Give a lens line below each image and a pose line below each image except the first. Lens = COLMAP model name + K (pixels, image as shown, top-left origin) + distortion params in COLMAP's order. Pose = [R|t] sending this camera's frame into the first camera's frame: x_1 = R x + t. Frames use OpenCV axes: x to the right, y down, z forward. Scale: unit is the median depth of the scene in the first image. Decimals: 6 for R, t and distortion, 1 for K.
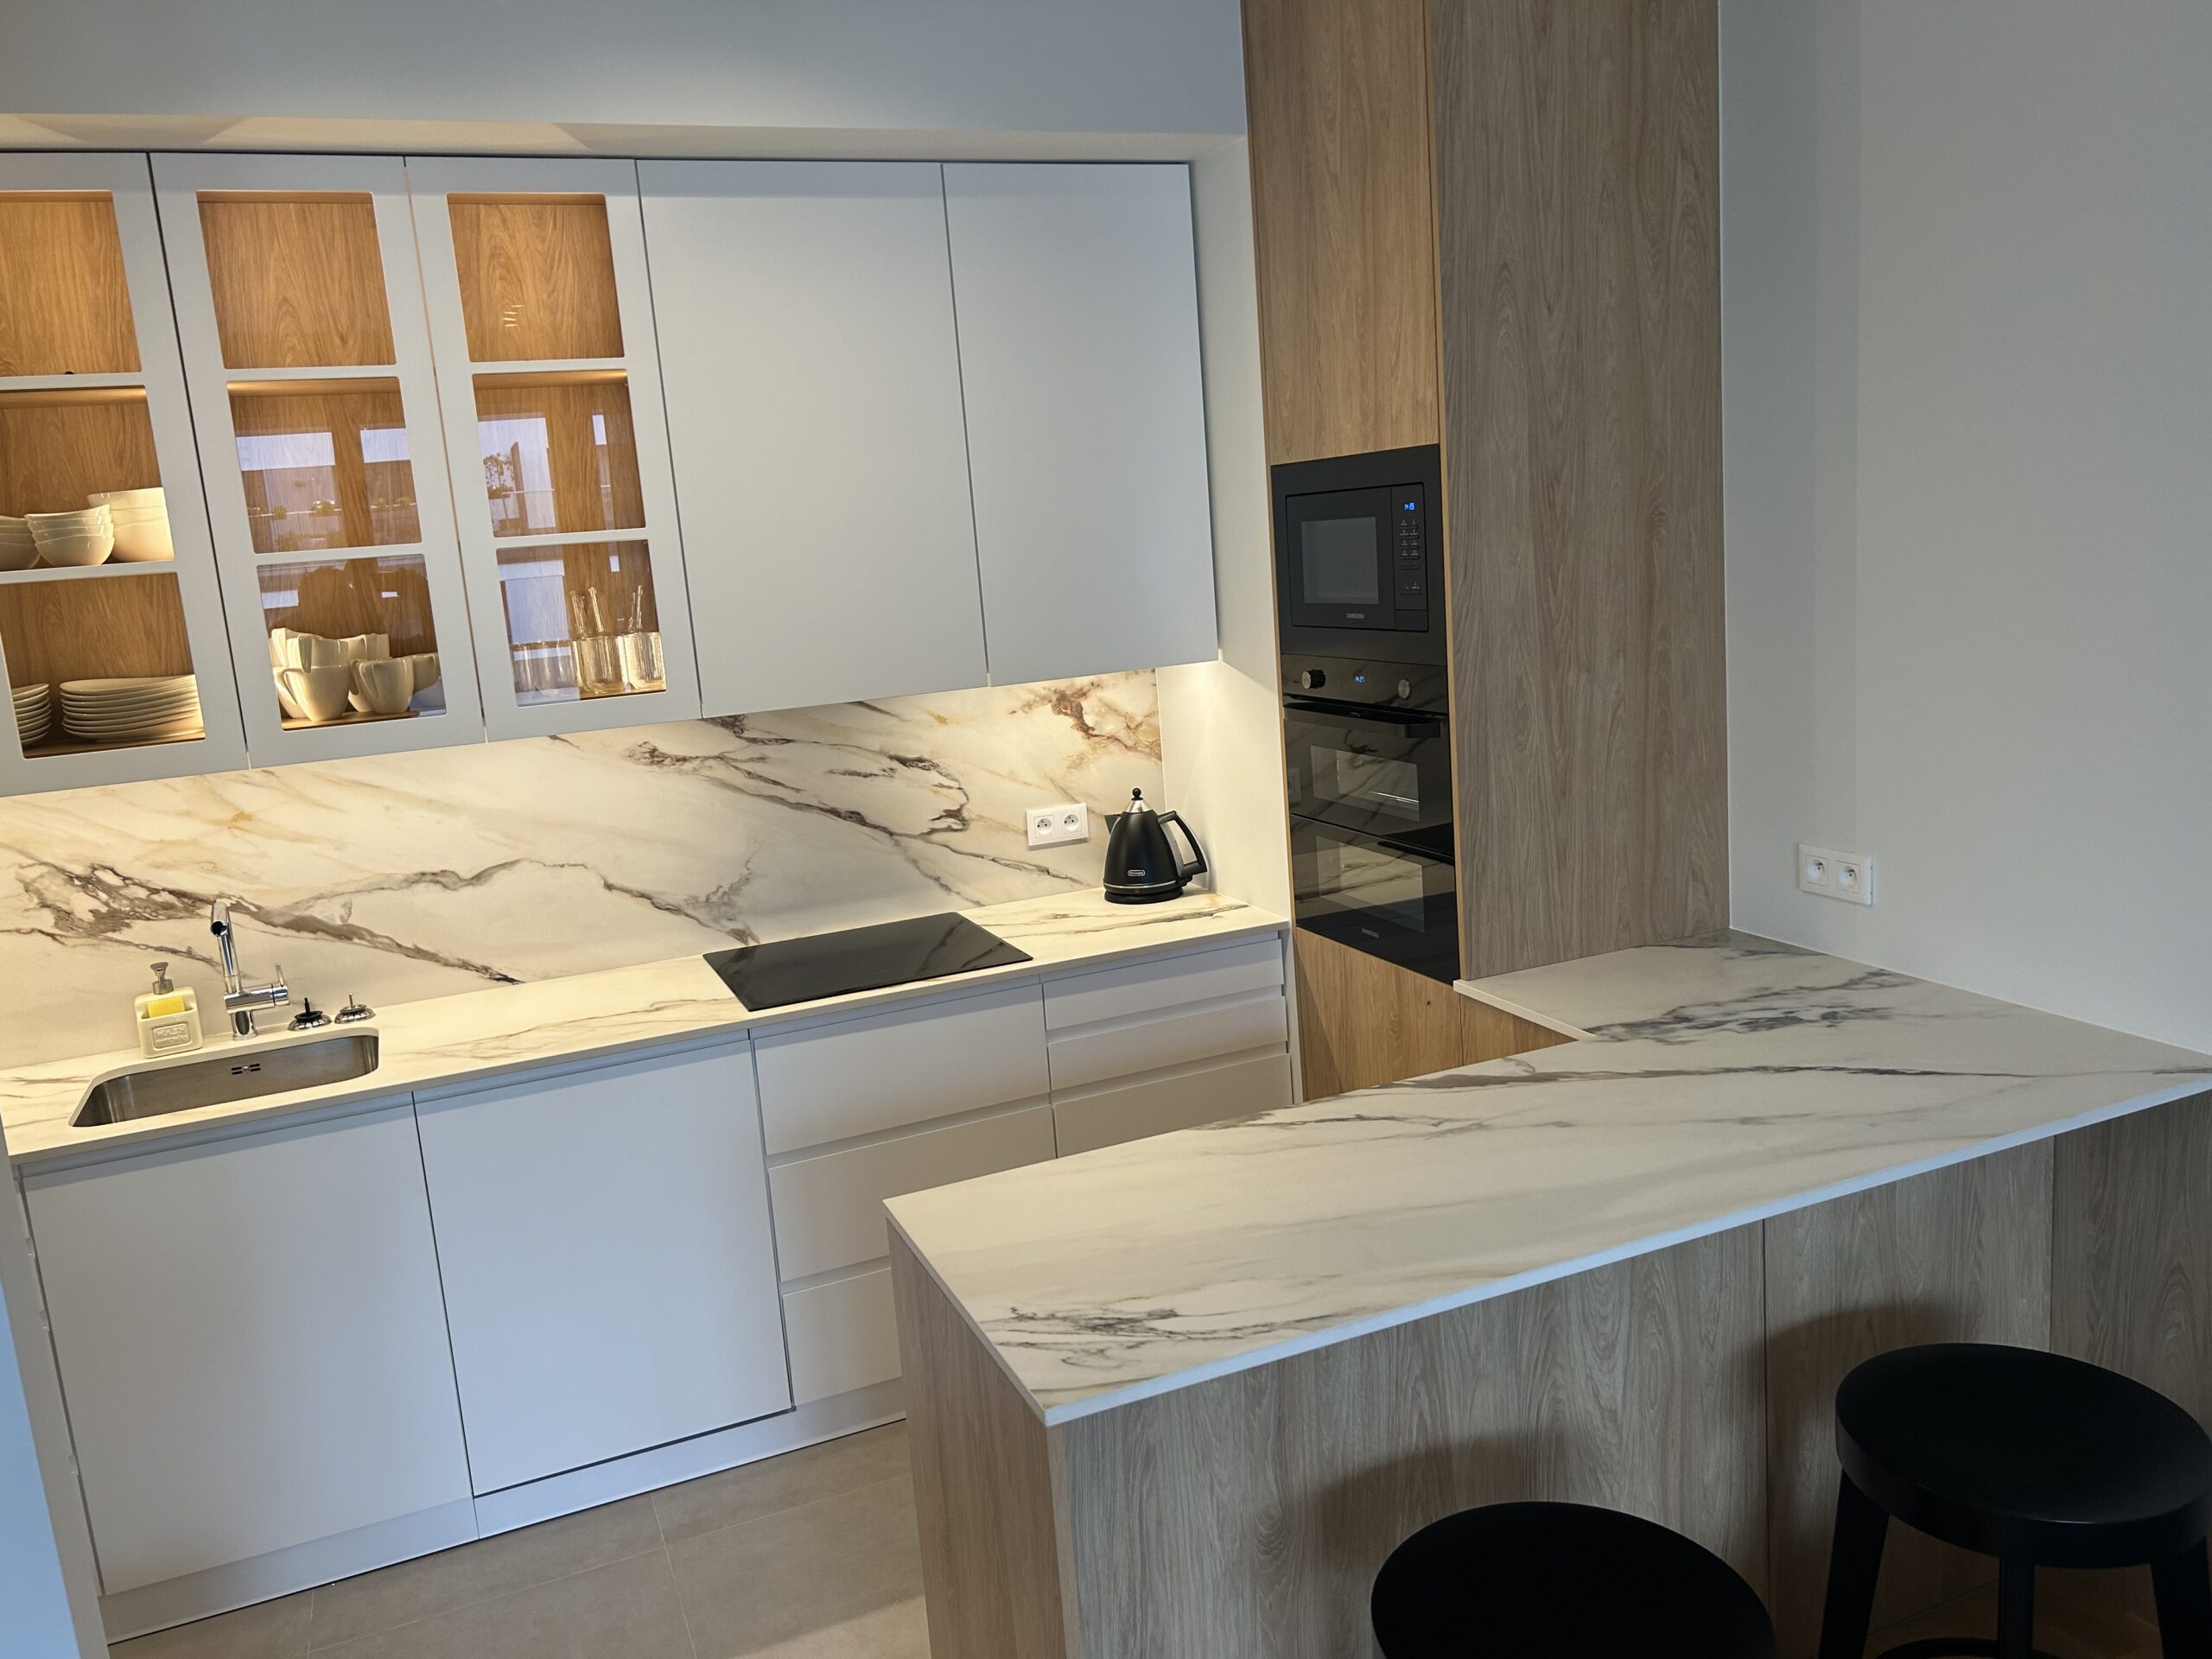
lens RADIAL K [[1656.2, 0, 1096.5], [0, 1656.2, 807.6], [0, 0, 1]] dist [0.056774, -0.069270]
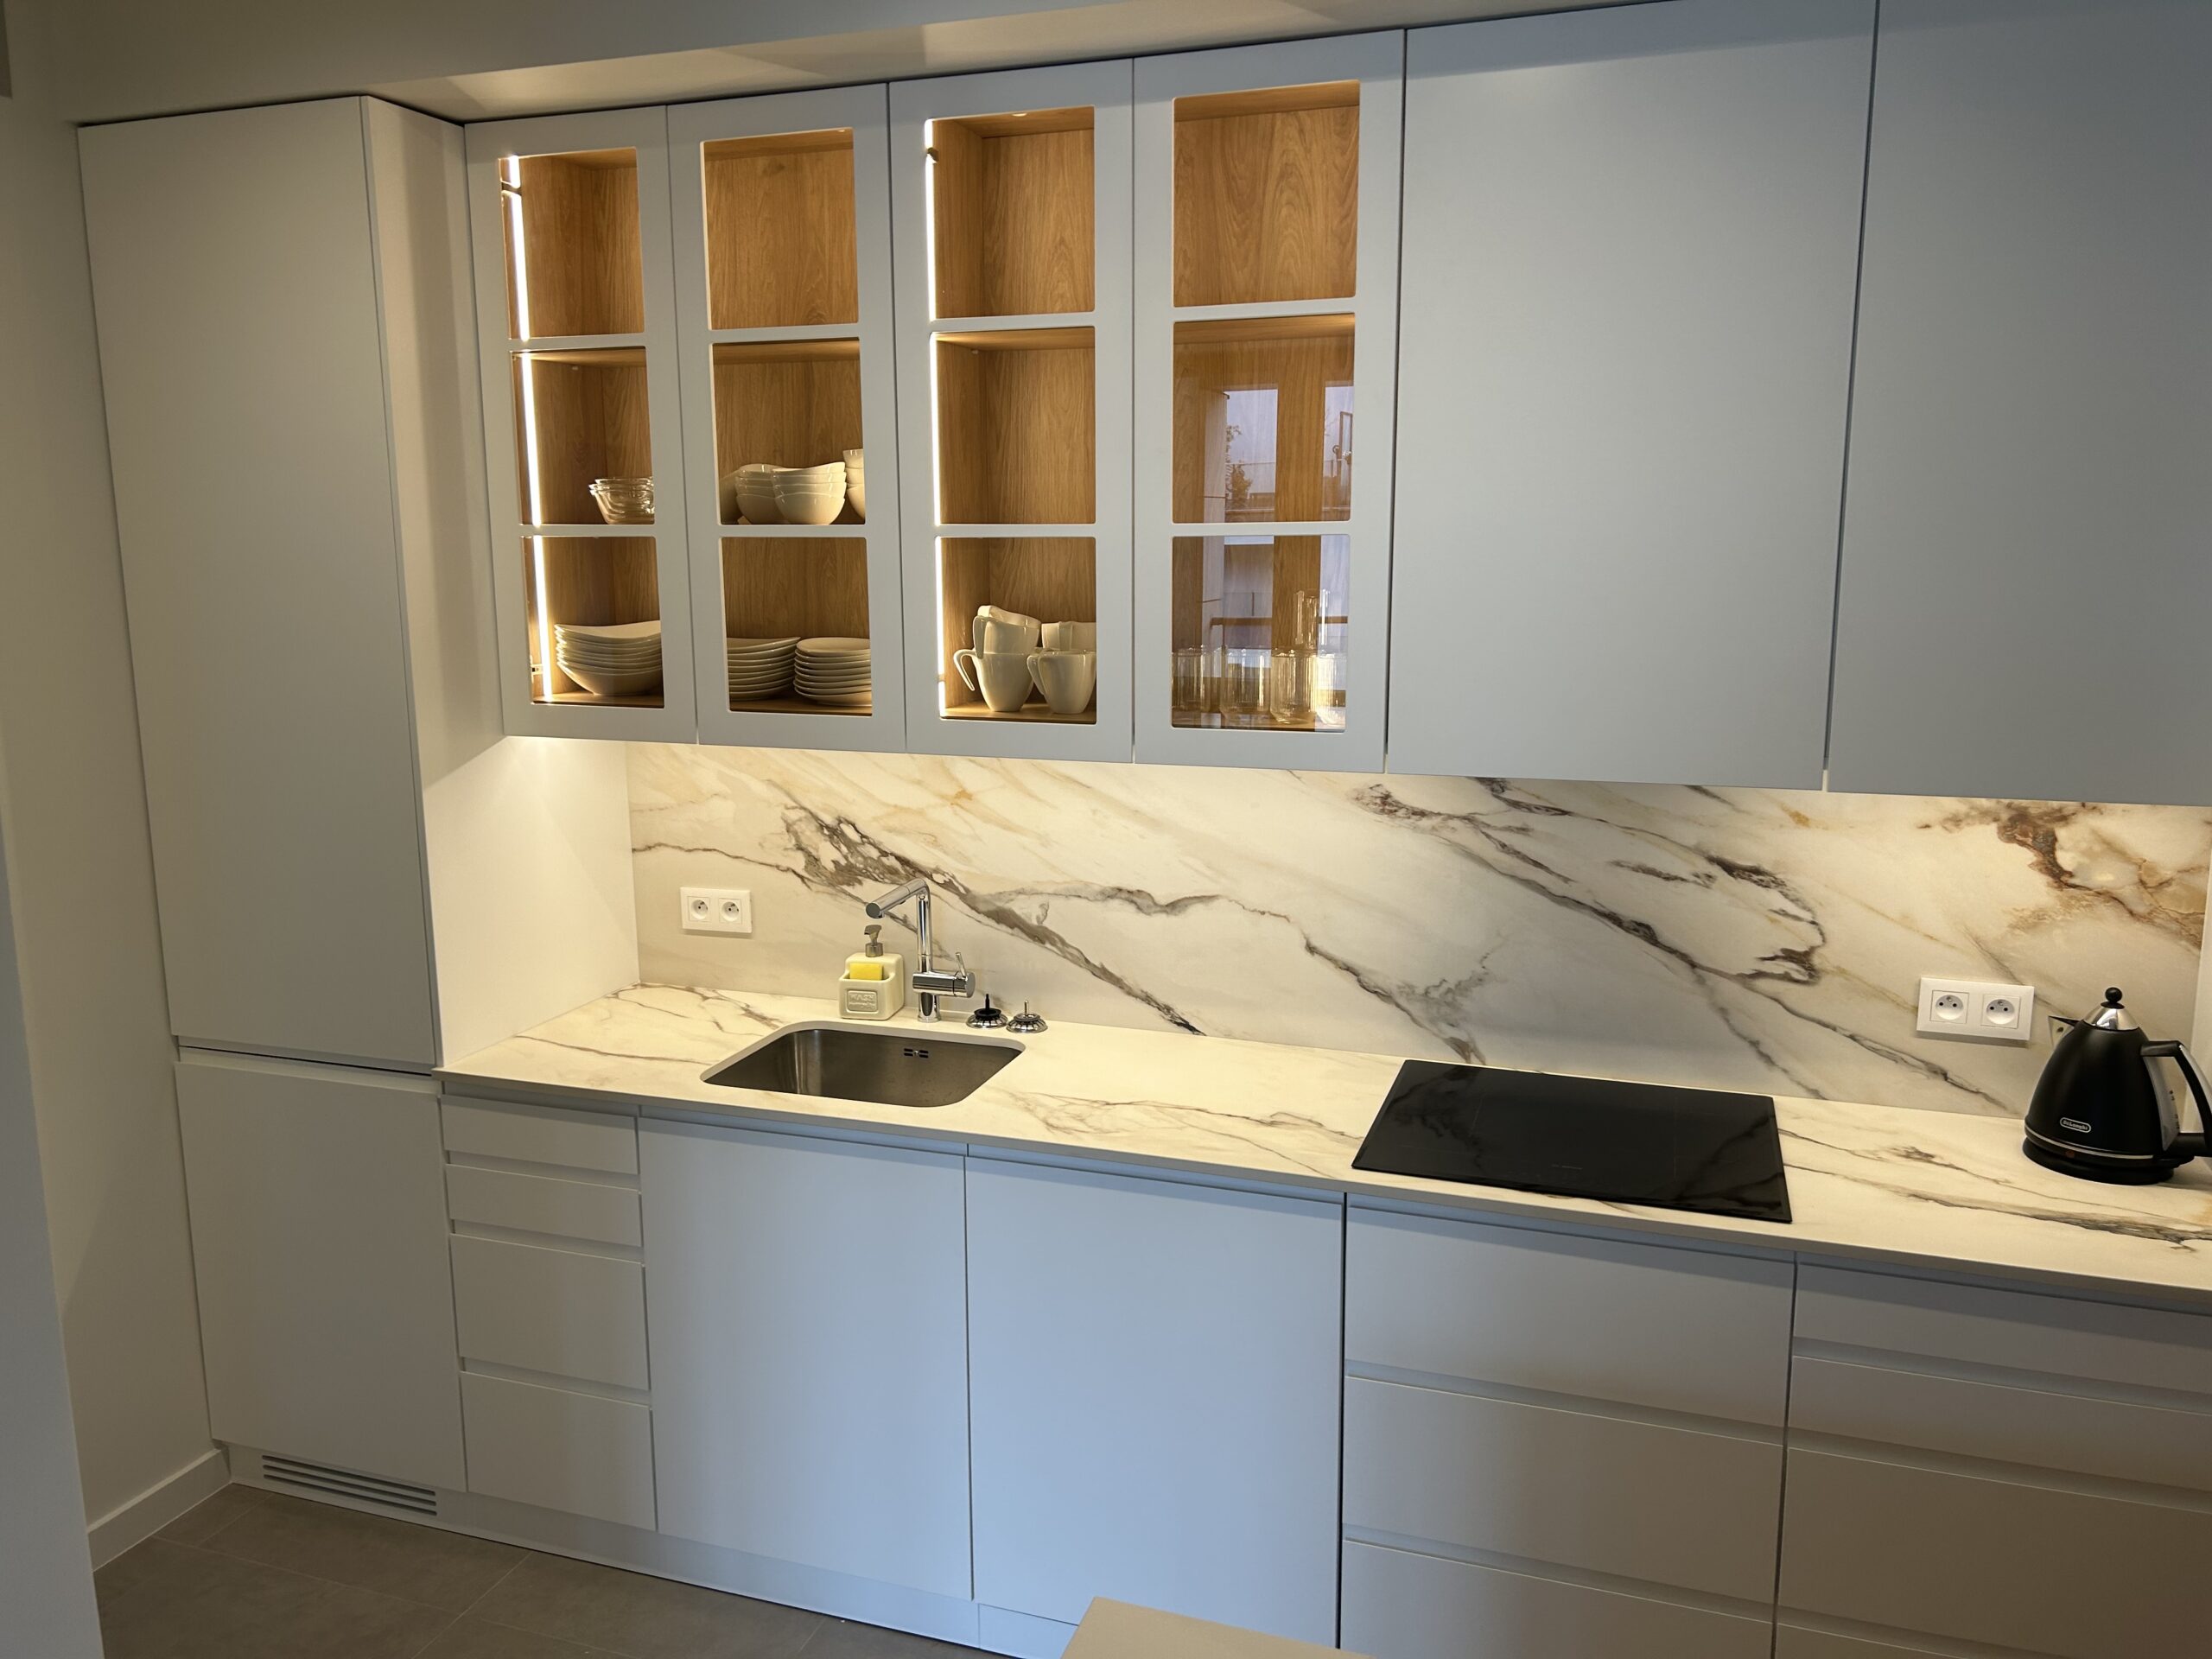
lens RADIAL K [[1656.2, 0, 1092.5], [0, 1656.2, 811.3], [0, 0, 1]] dist [0.056774, -0.069270]
pose [[0.739079, 0.182981, -0.648290, 0.159712], [-0.162448, 0.982410, 0.092090, -0.084572], [0.653737, 0.037251, 0.755804, 0.334517]]
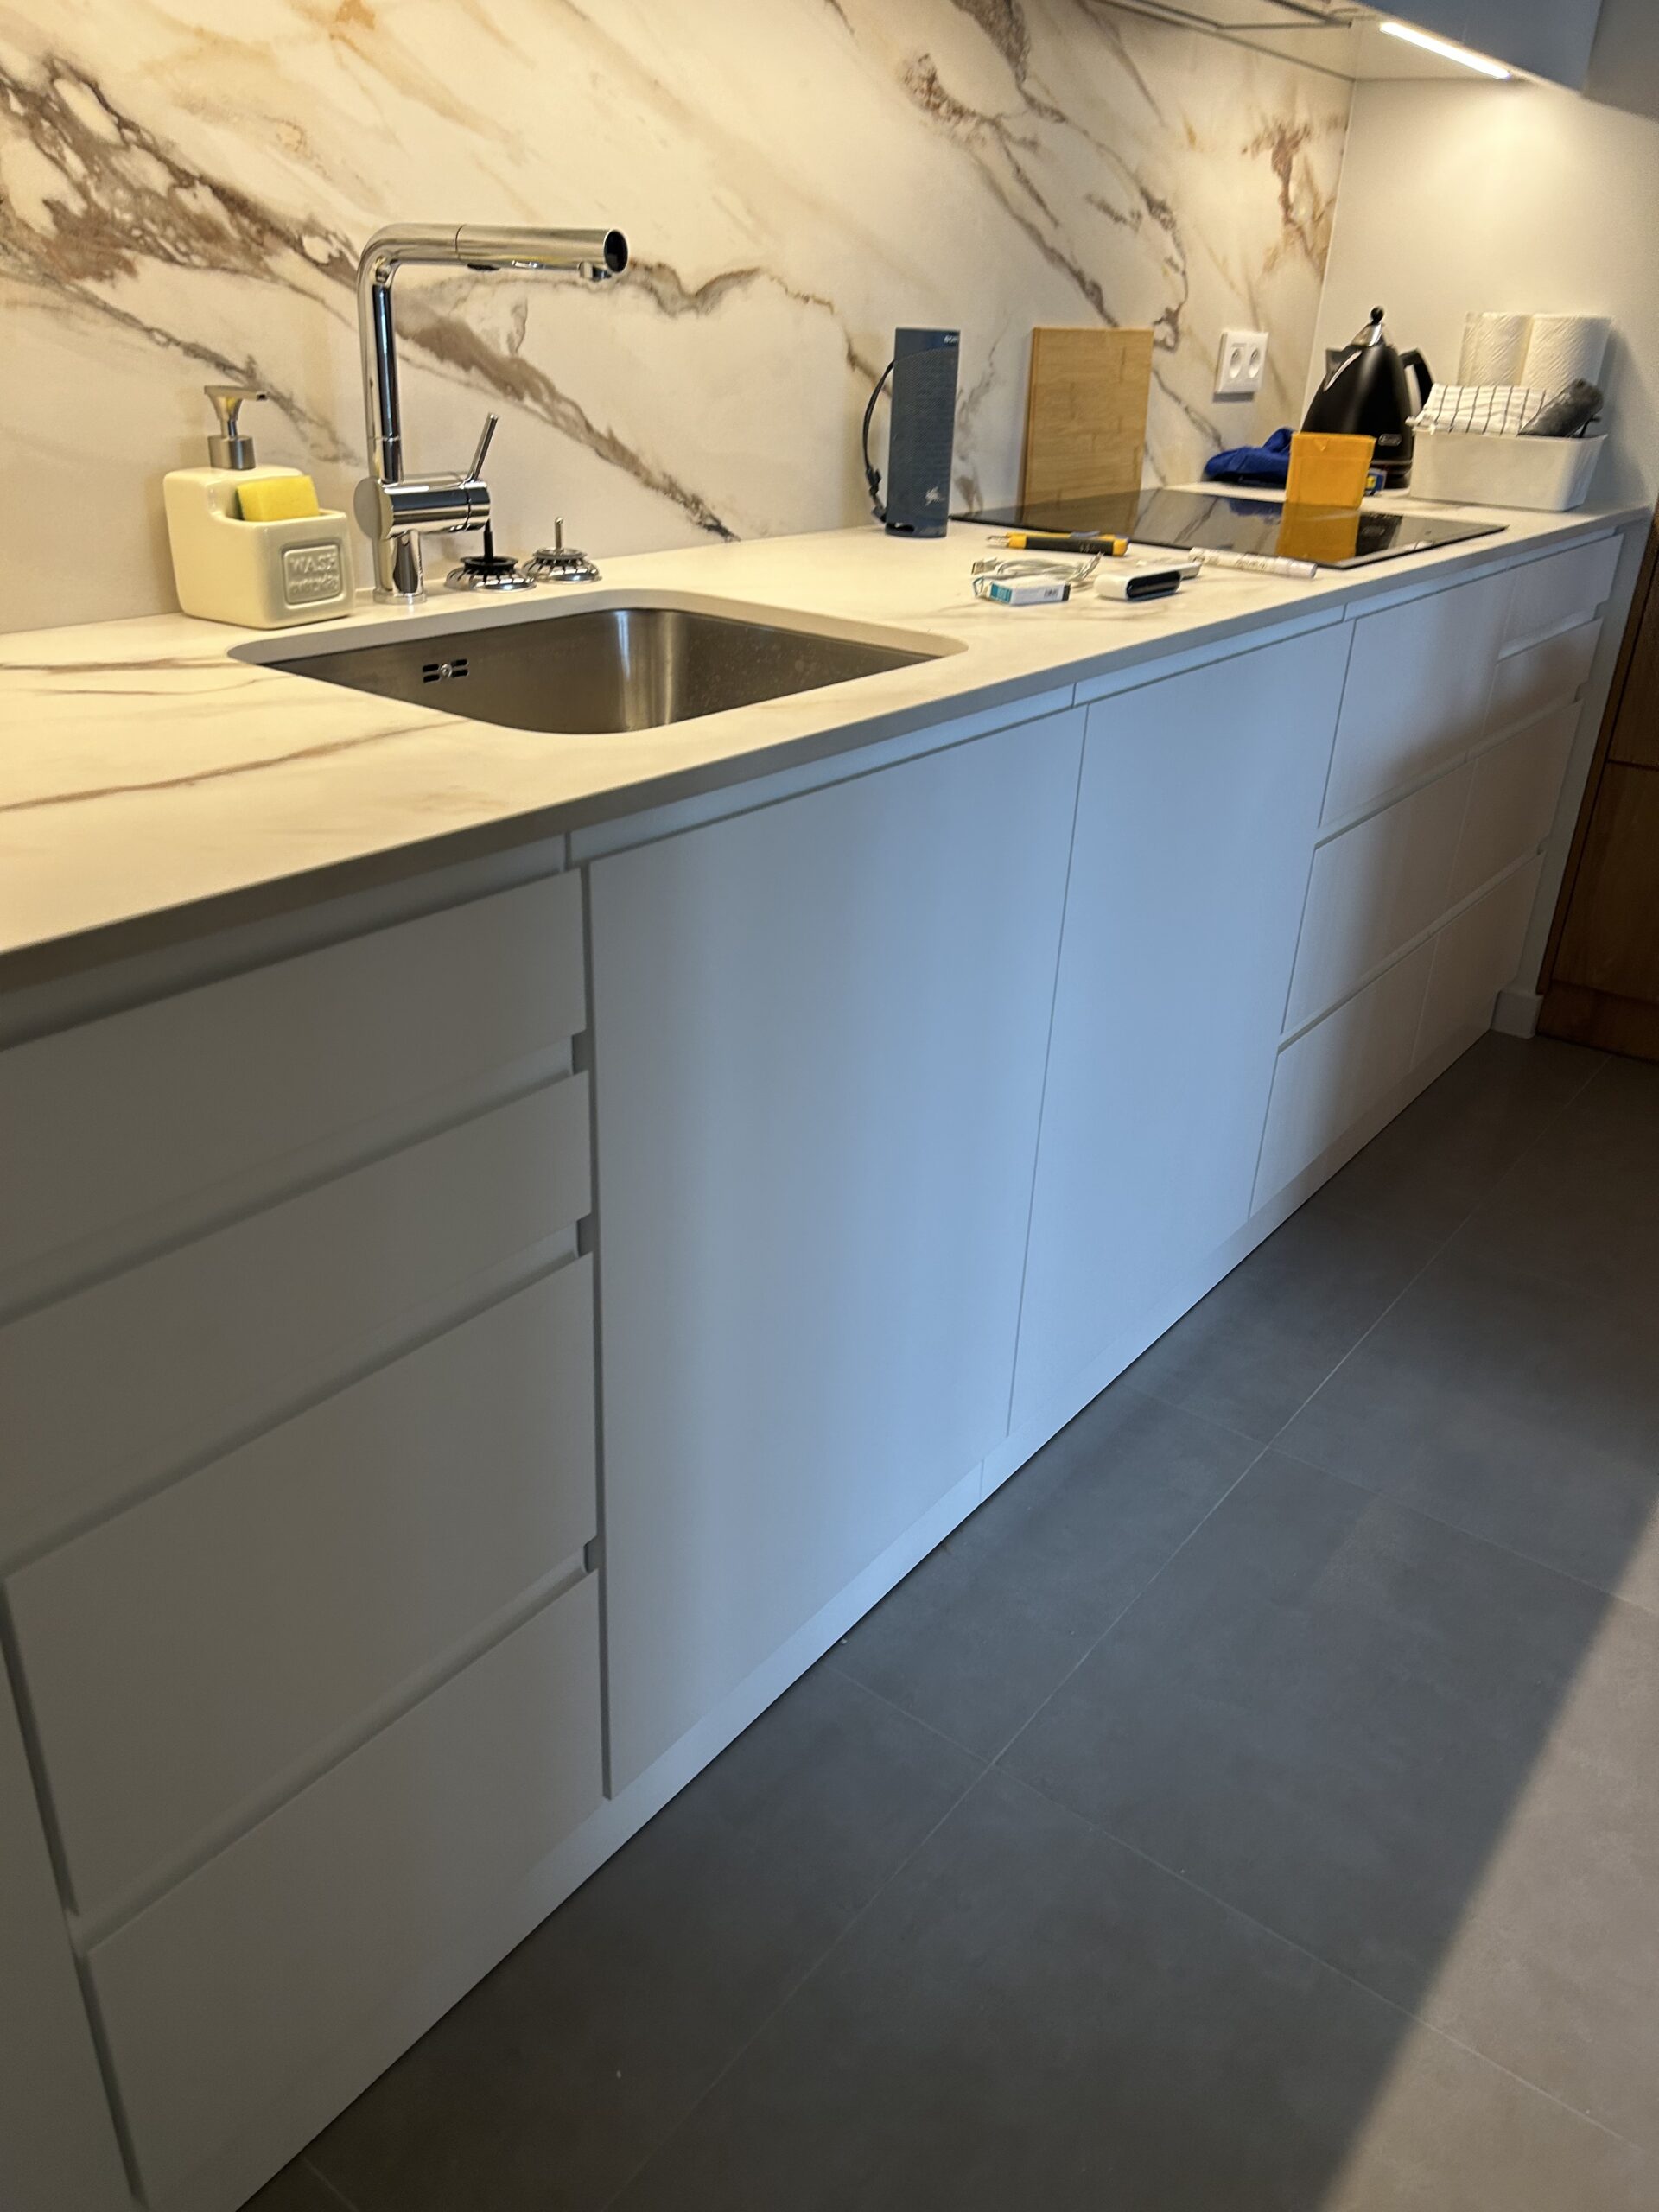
lens RADIAL K [[1656.2, 0, 818.9], [0, 1656.2, 1128.2], [0, 0, 1]] dist [0.056774, -0.069270]
pose [[0.860626, -0.124794, 0.493710, -0.647236], [-0.020094, 0.960431, 0.277793, 0.146708], [-0.508841, -0.248996, 0.824064, 0.556844]]
